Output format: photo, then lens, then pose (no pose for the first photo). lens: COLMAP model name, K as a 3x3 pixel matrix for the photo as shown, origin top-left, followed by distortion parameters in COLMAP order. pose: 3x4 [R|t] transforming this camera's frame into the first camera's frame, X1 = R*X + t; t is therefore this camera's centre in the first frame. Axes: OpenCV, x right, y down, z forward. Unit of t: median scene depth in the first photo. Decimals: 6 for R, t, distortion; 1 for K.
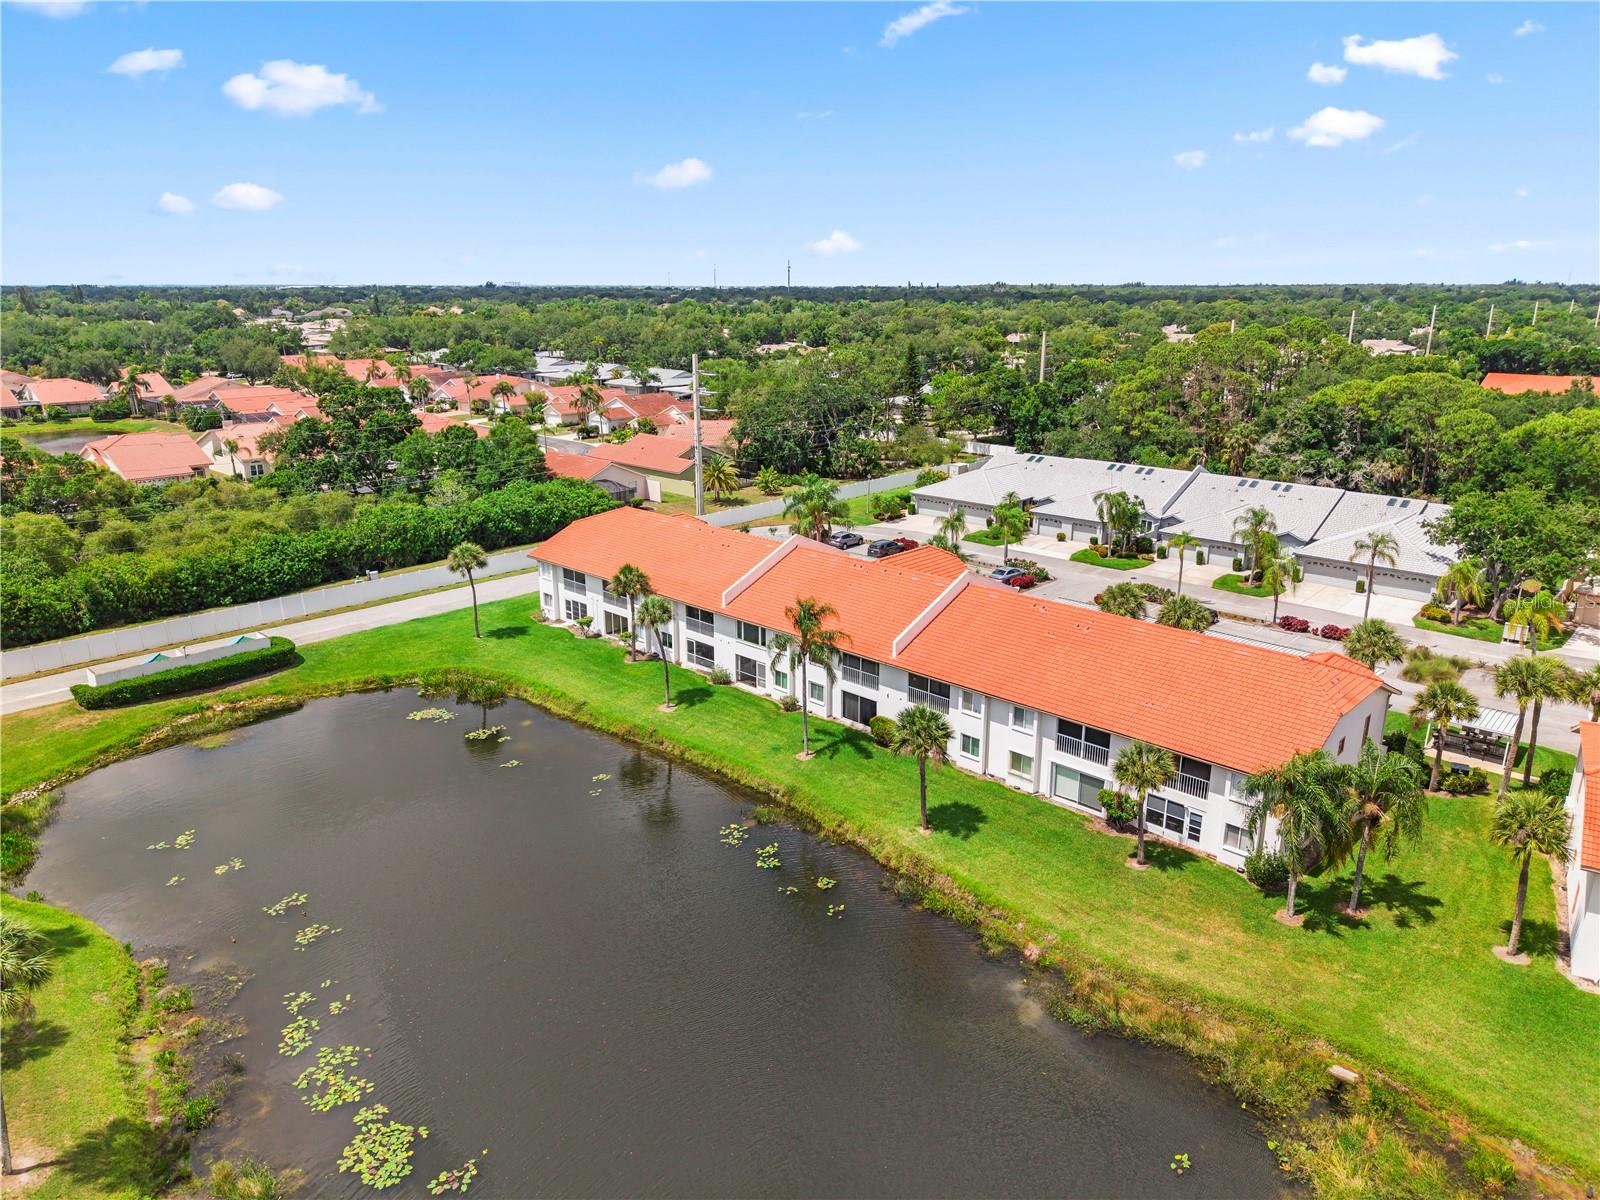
lens RADIAL K [[1069.8, 0, 795.5], [0, 1069.8, 582.4], [0, 0, 1]] dist [0.088695, -0.146707]
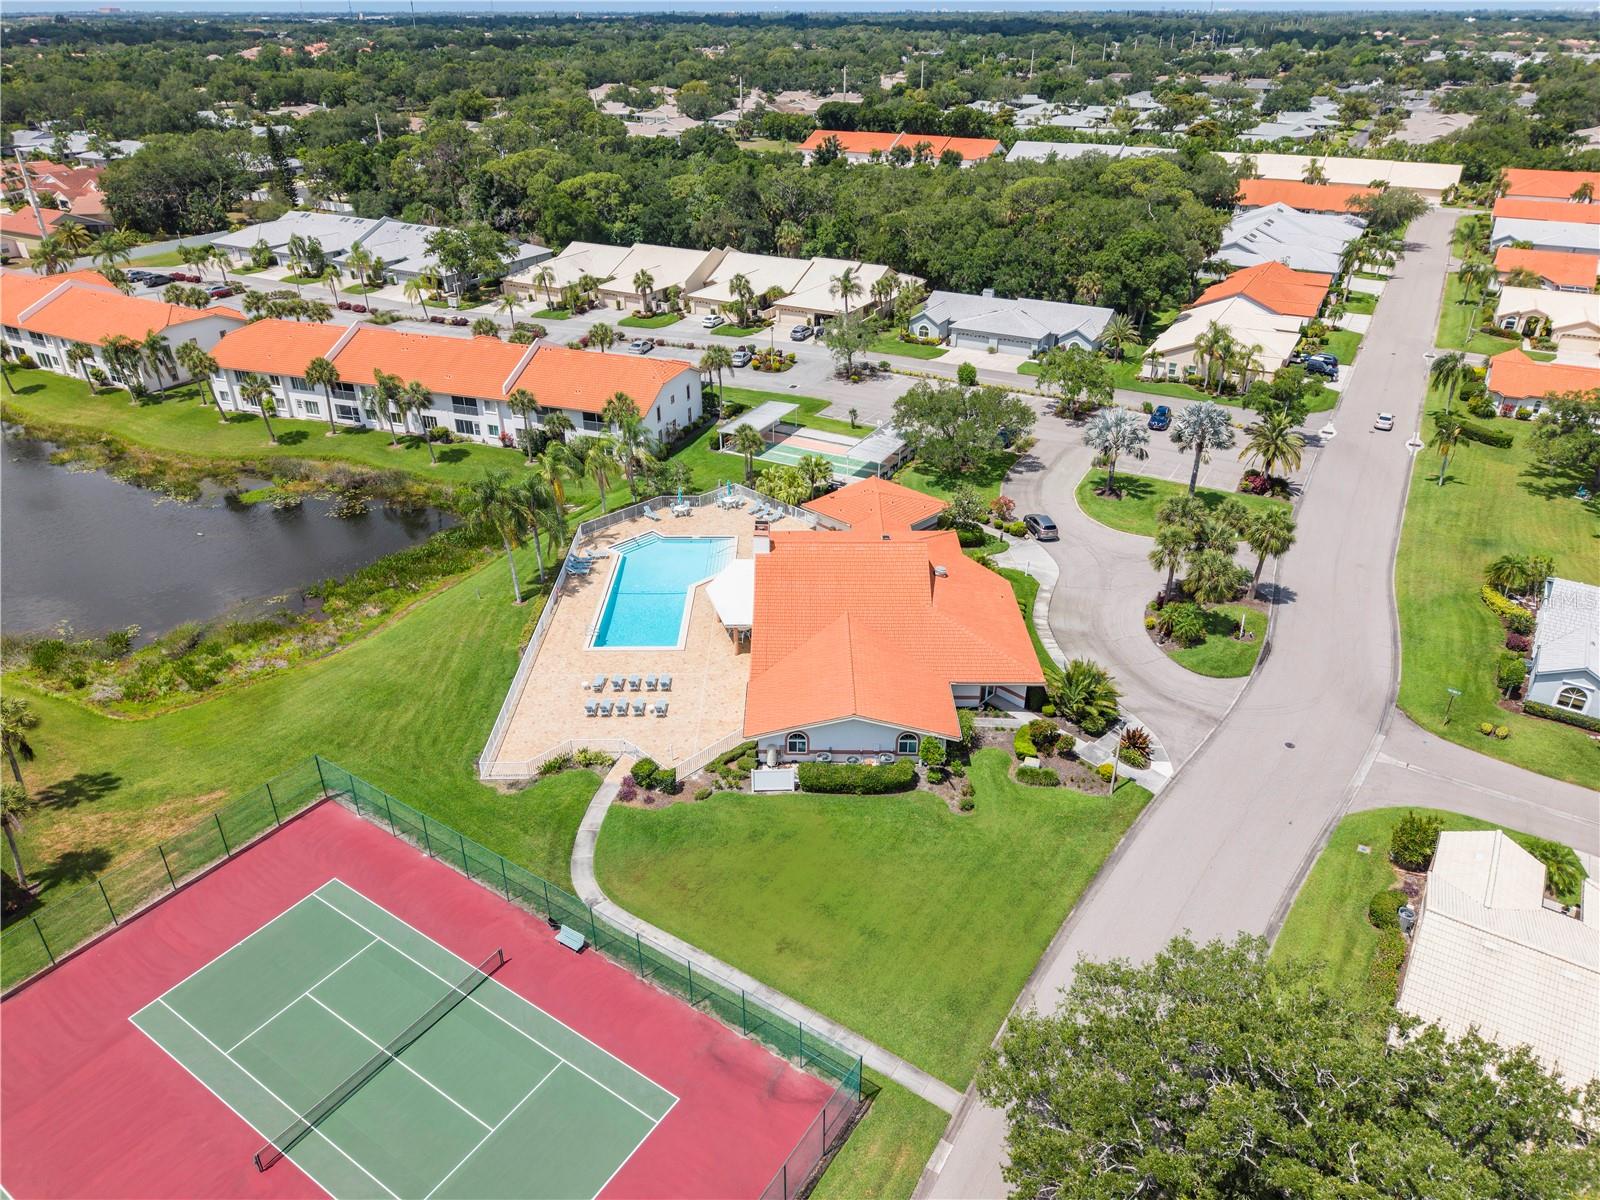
lens RADIAL K [[1069.8, 0, 795.5], [0, 1069.8, 582.4], [0, 0, 1]] dist [0.088695, -0.146707]
pose [[0.967736, -0.123770, 0.219474, 0.757015], [0.073097, 0.971486, 0.225547, 0.143006], [-0.241132, -0.202227, 0.949189, -1.071591]]
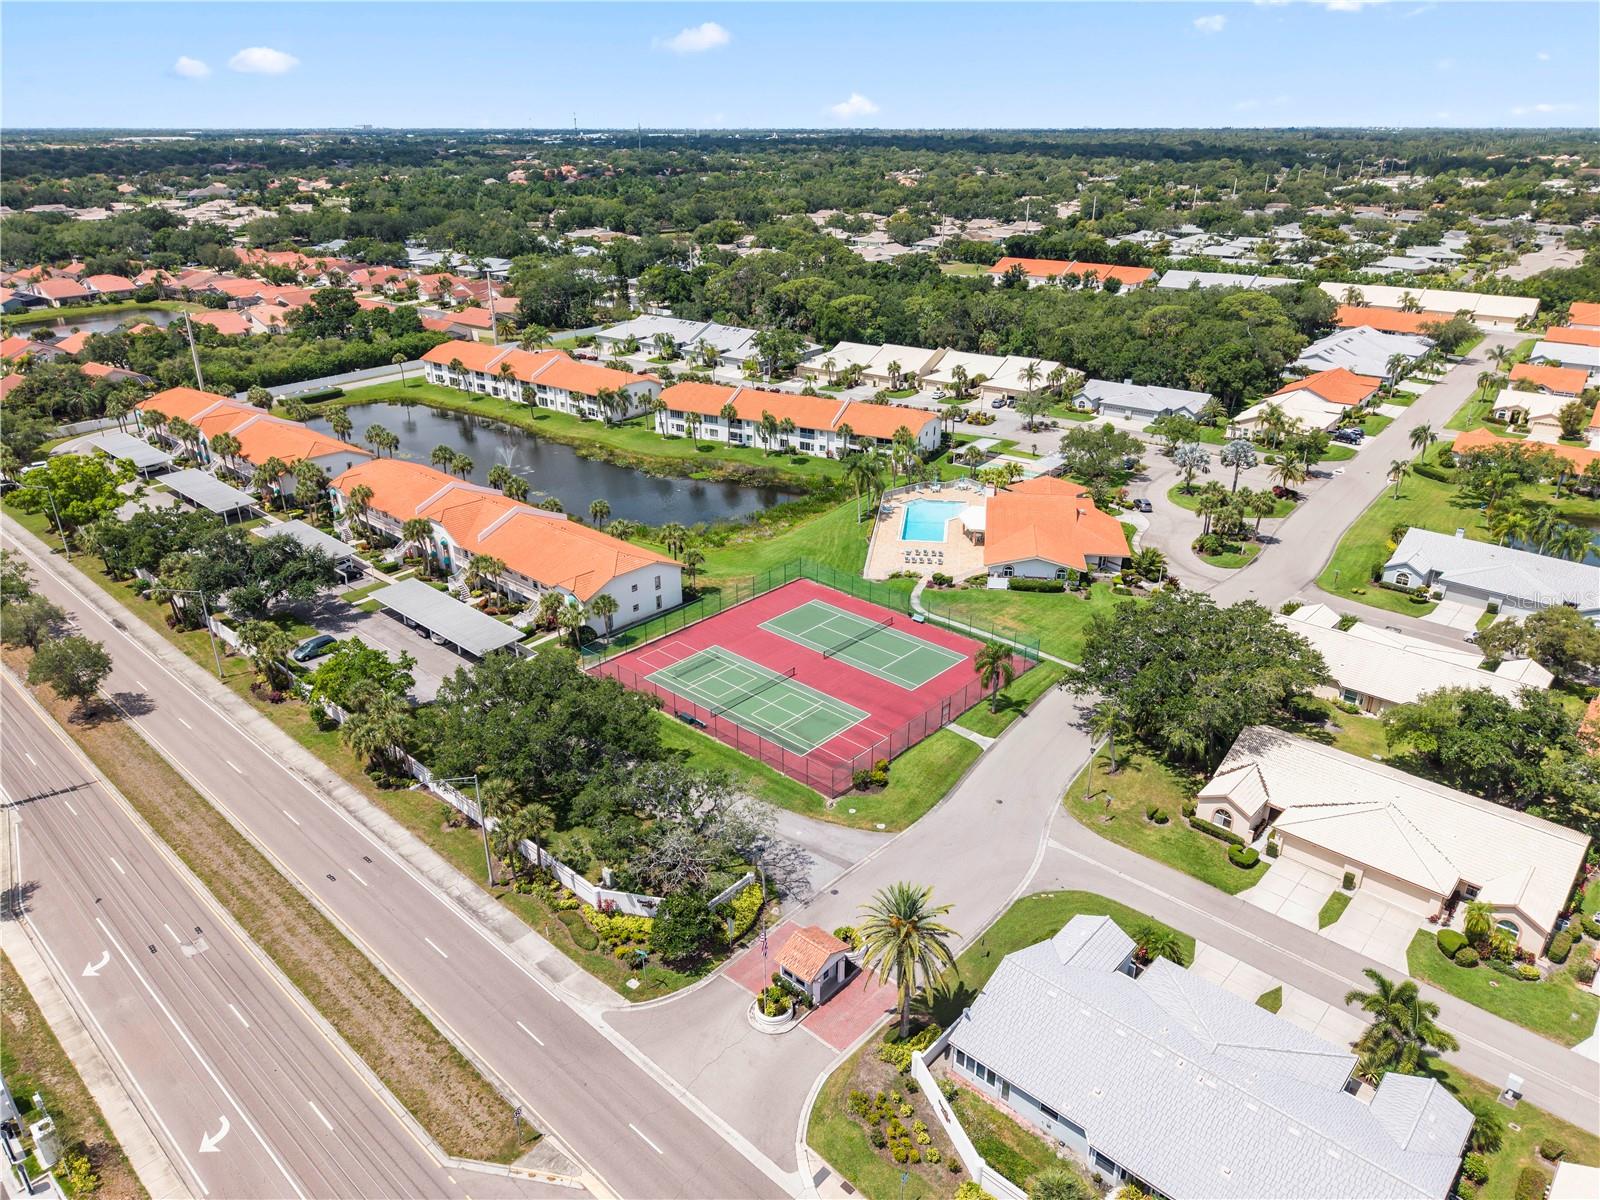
lens RADIAL K [[1069.8, 0, 795.5], [0, 1069.8, 582.4], [0, 0, 1]] dist [0.088695, -0.146707]
pose [[0.994617, -0.046158, 0.092769, 0.436716], [0.033313, 0.990214, 0.135527, 0.203991], [-0.098117, -0.131707, 0.986421, -1.953971]]
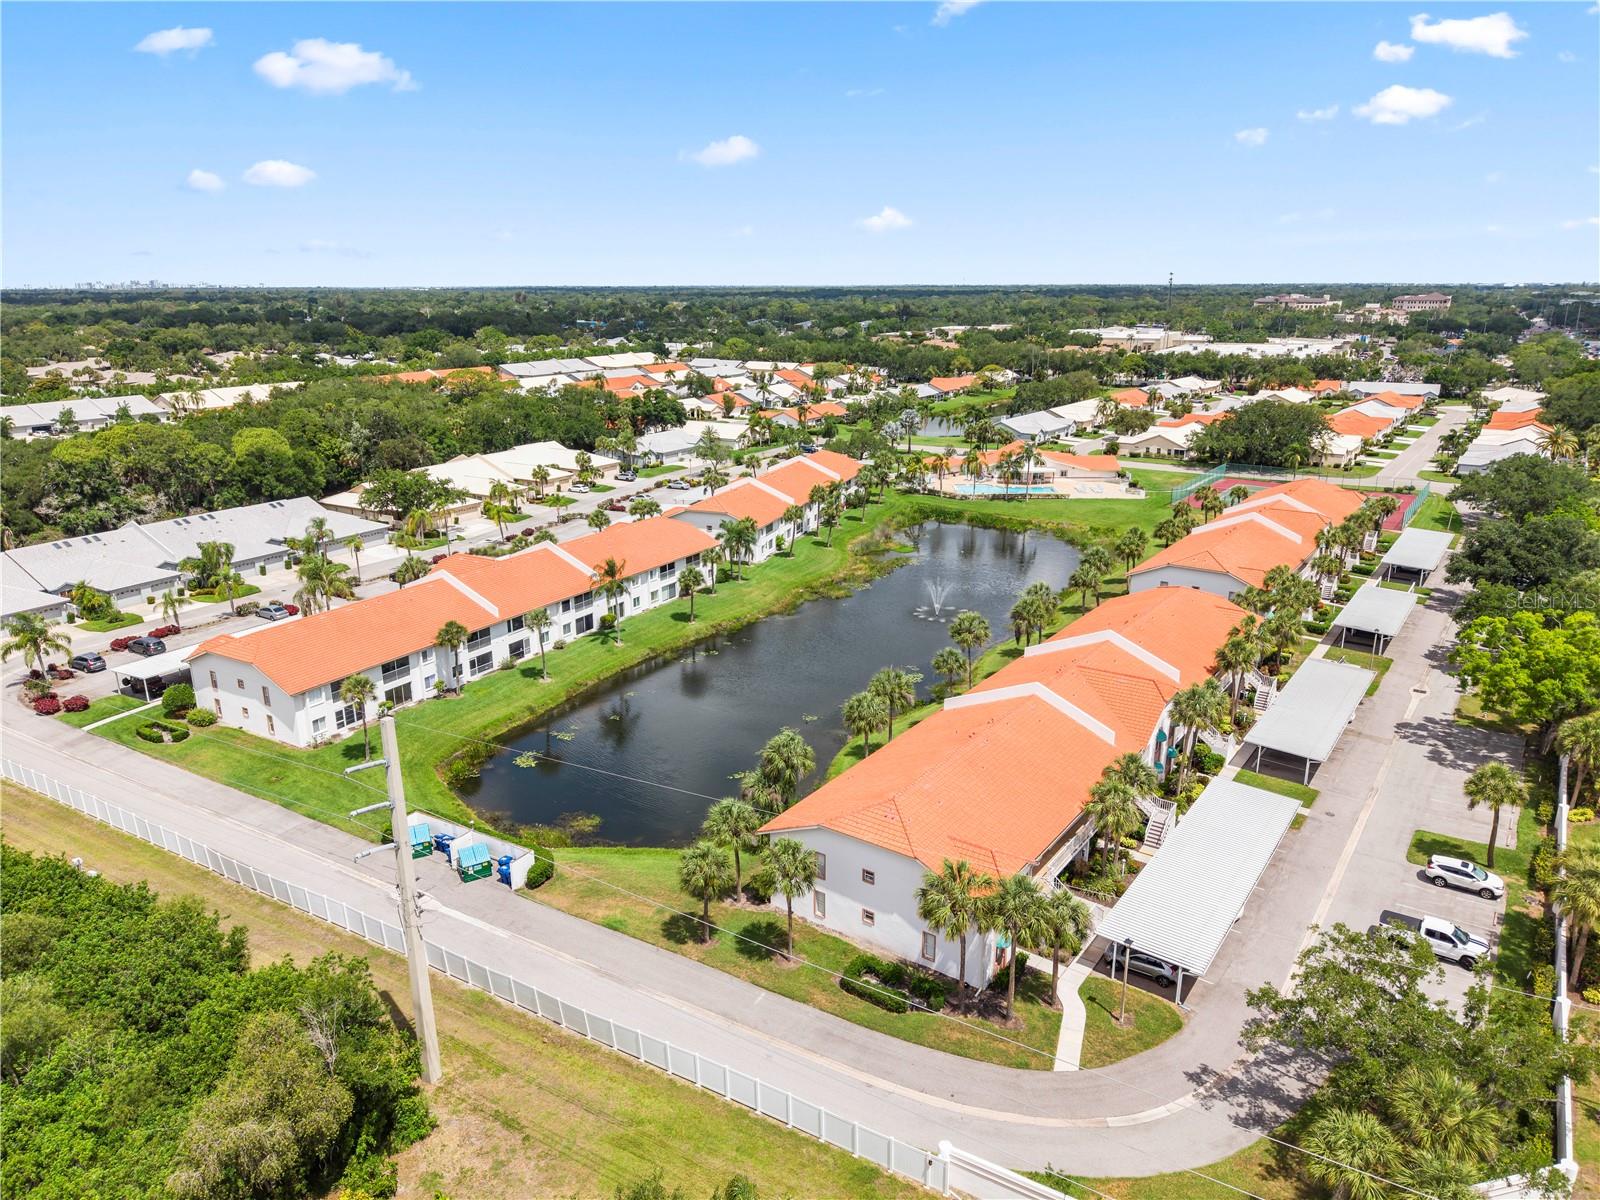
lens RADIAL K [[1069.8, 0, 795.5], [0, 1069.8, 582.4], [0, 0, 1]] dist [0.088695, -0.146707]
pose [[-0.218041, -0.262871, 0.939871, -1.289431], [0.264938, 0.910934, 0.316240, -0.319531], [-0.939290, 0.317961, -0.128977, 0.677985]]
